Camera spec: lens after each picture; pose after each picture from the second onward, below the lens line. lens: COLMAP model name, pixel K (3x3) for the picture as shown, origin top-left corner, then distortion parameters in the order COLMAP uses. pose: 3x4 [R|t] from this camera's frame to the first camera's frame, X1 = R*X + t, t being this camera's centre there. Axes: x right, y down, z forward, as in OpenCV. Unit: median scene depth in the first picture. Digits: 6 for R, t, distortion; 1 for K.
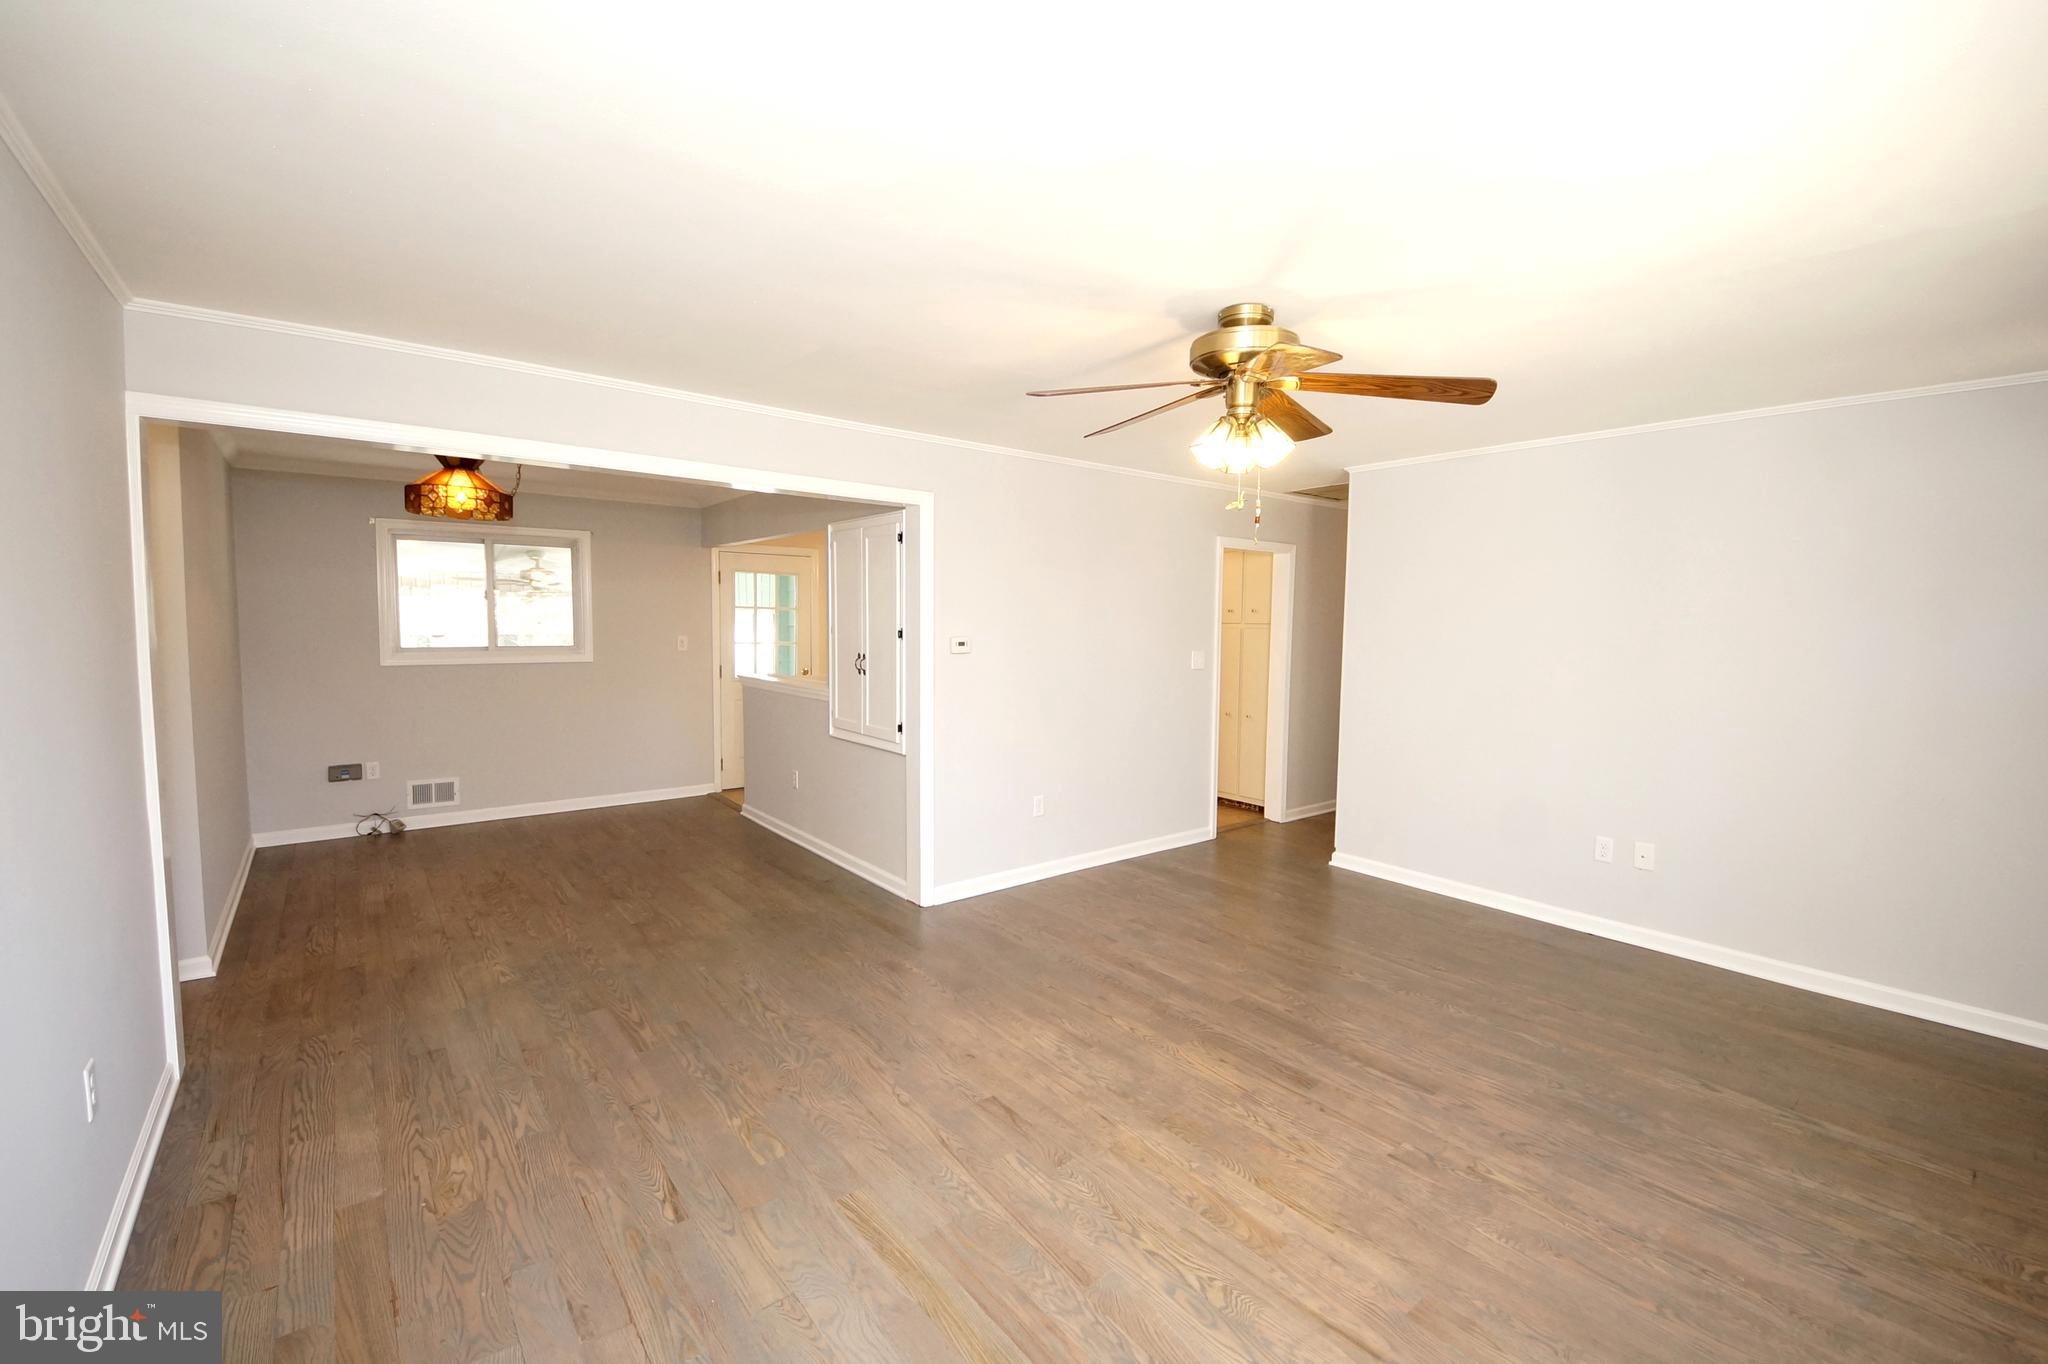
lens RADIAL K [[841.9, 0, 1027.7], [0, 841.9, 675.6], [0, 0, 1]] dist [0.037220, -0.031682]
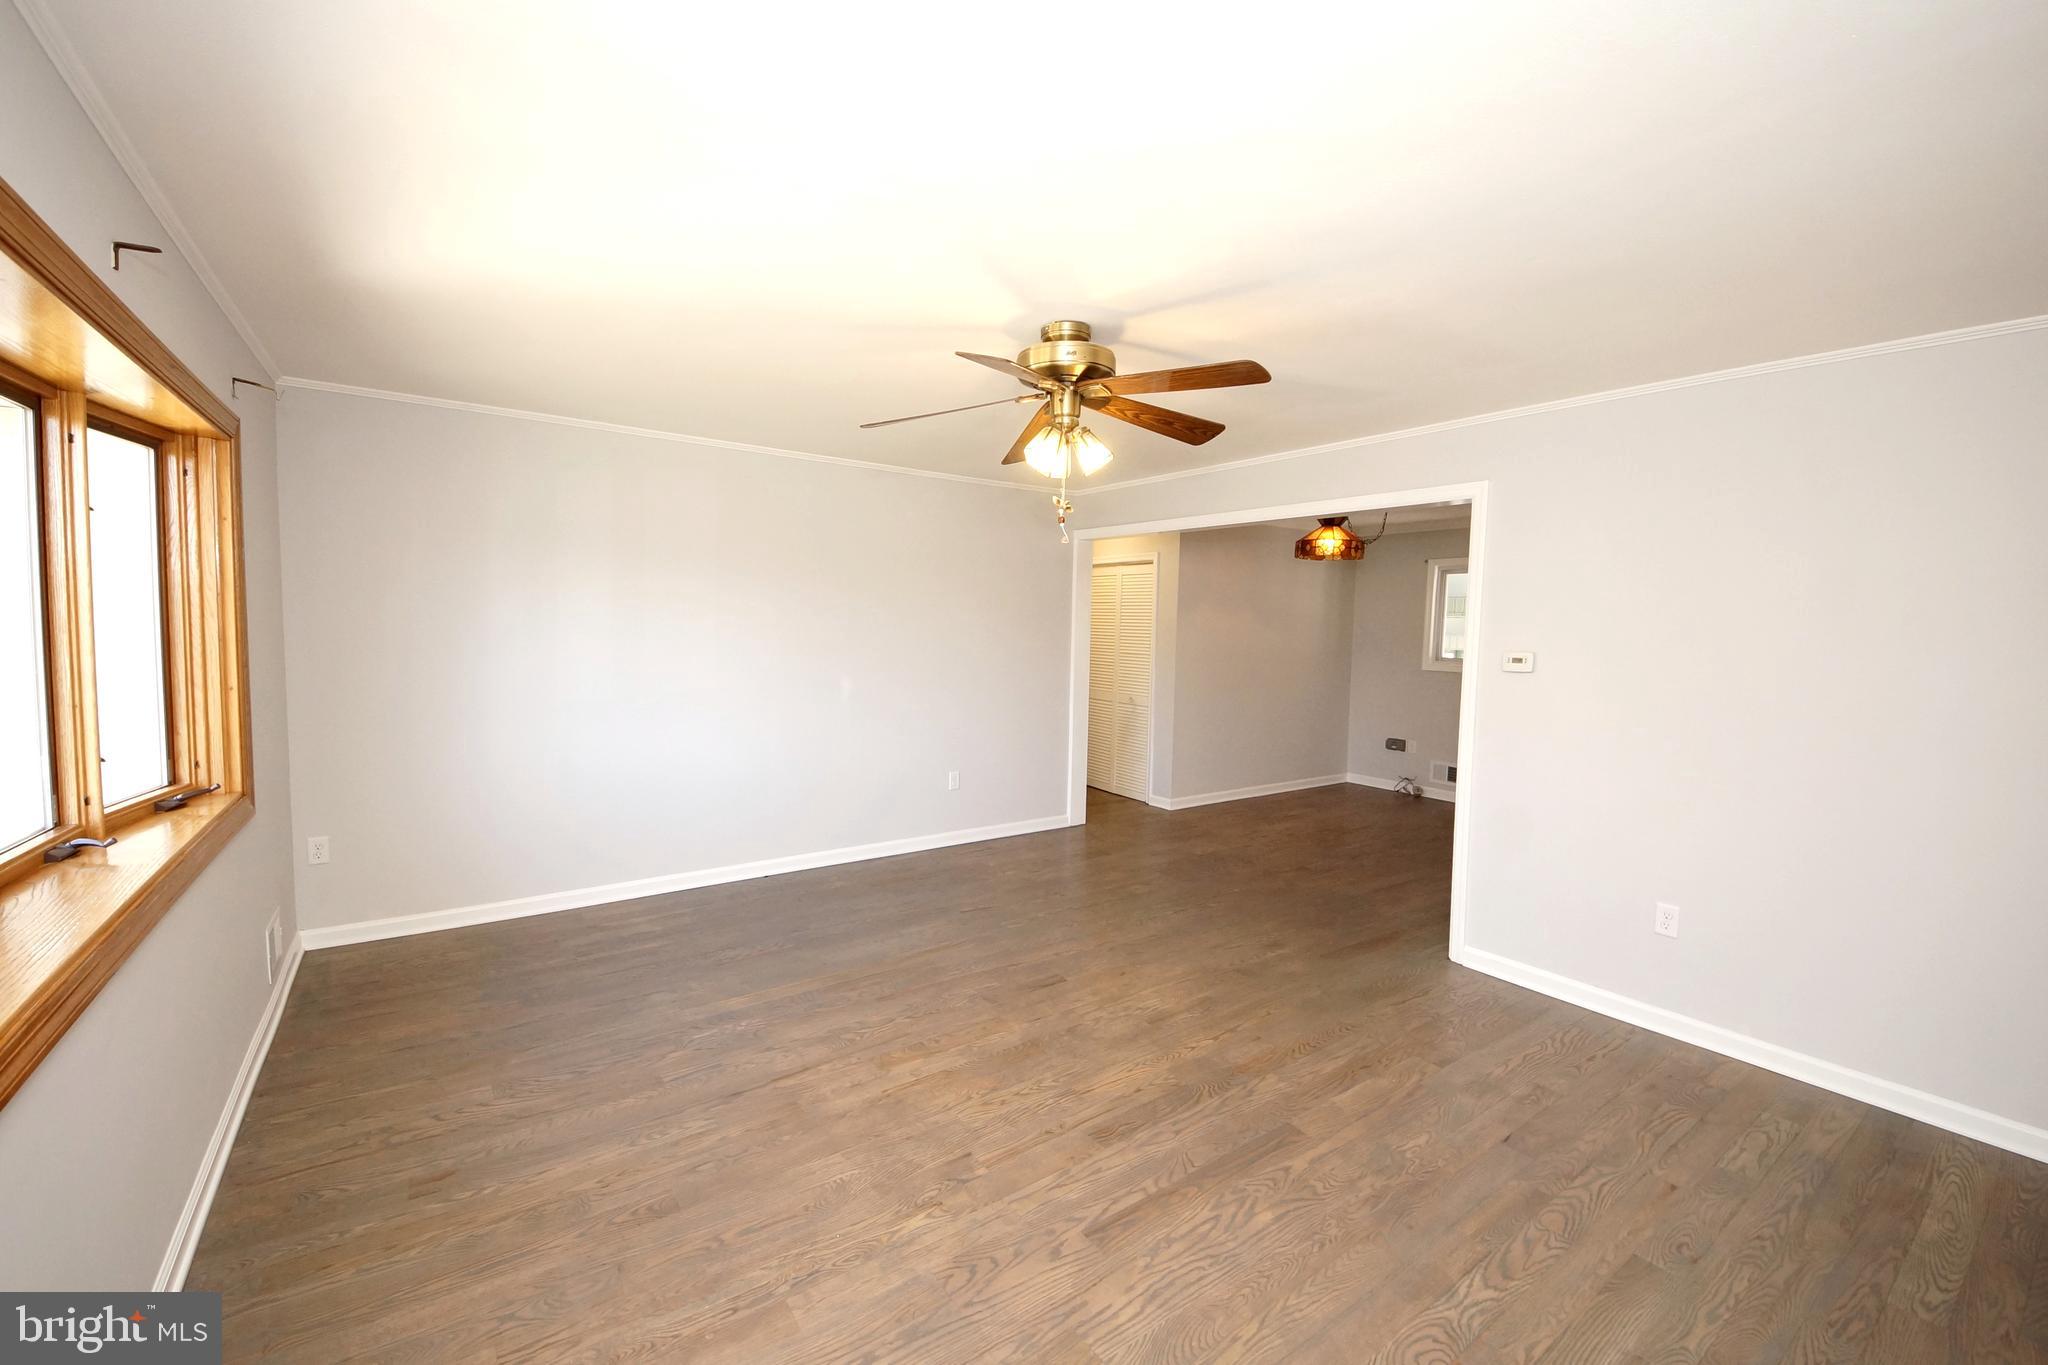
lens RADIAL K [[819.3, 0, 1024.1], [0, 819.3, 676.6], [0, 0, 1]] dist [0.034321, -0.029937]
pose [[-0.060217, 0.053398, -0.996756, 1.113064], [-0.090433, 0.994170, 0.058723, -0.039730], [0.994080, 0.093675, -0.055037, 0.879708]]
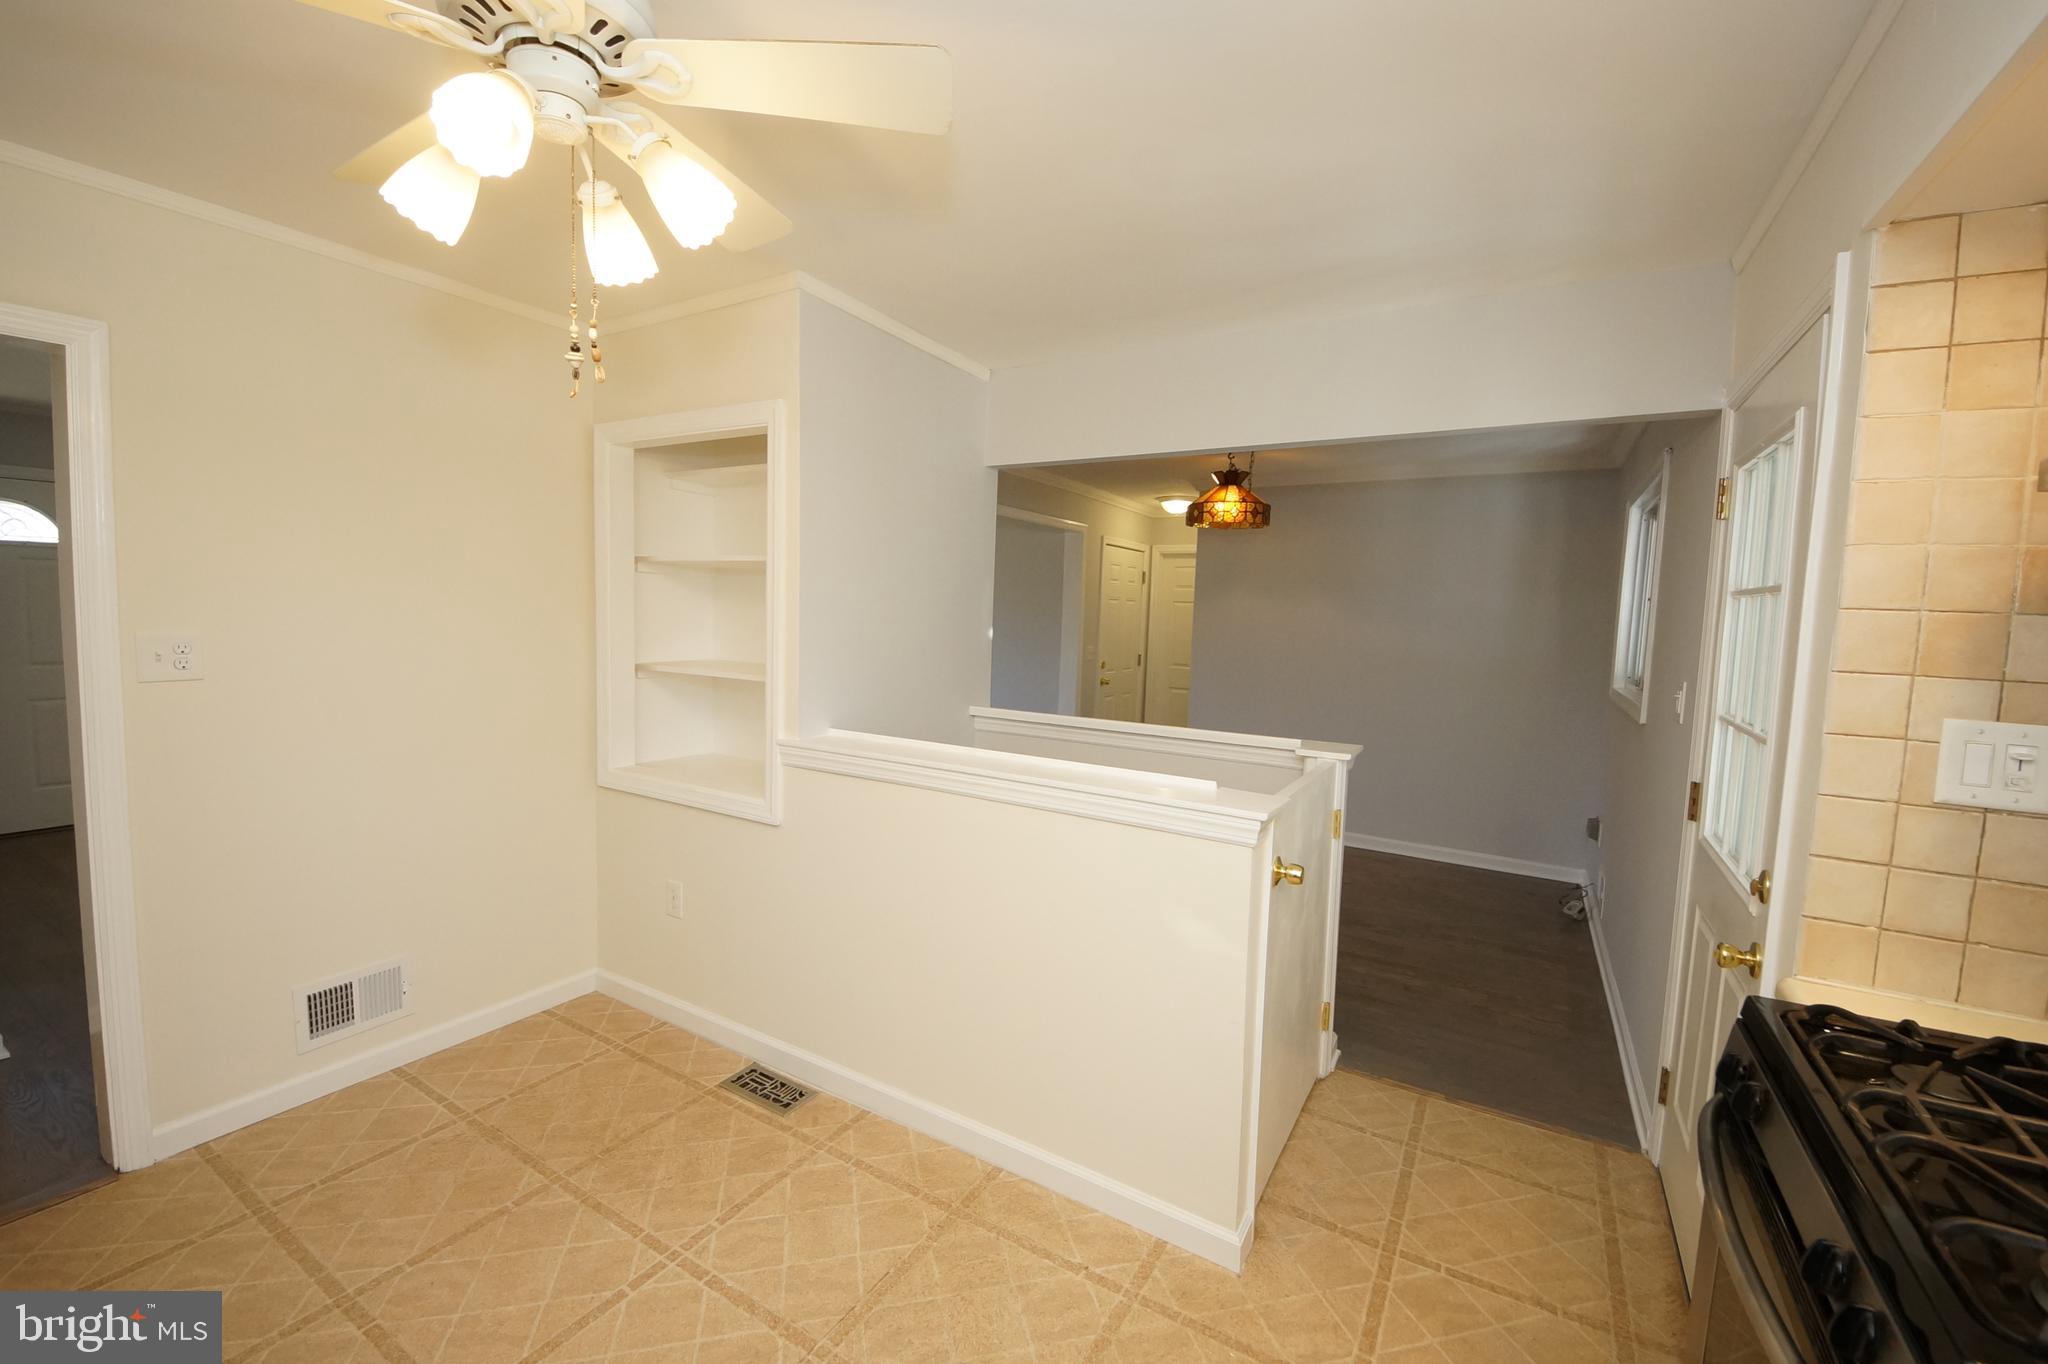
lens RADIAL K [[819.3, 0, 1024.1], [0, 819.3, 676.1], [0, 0, 1]] dist [0.034321, -0.029937]
pose [[-0.935340, -0.013863, -0.353480, -0.062141], [-0.066878, 0.988142, 0.138212, -0.185191], [0.347372, 0.152915, -0.925176, 2.894845]]
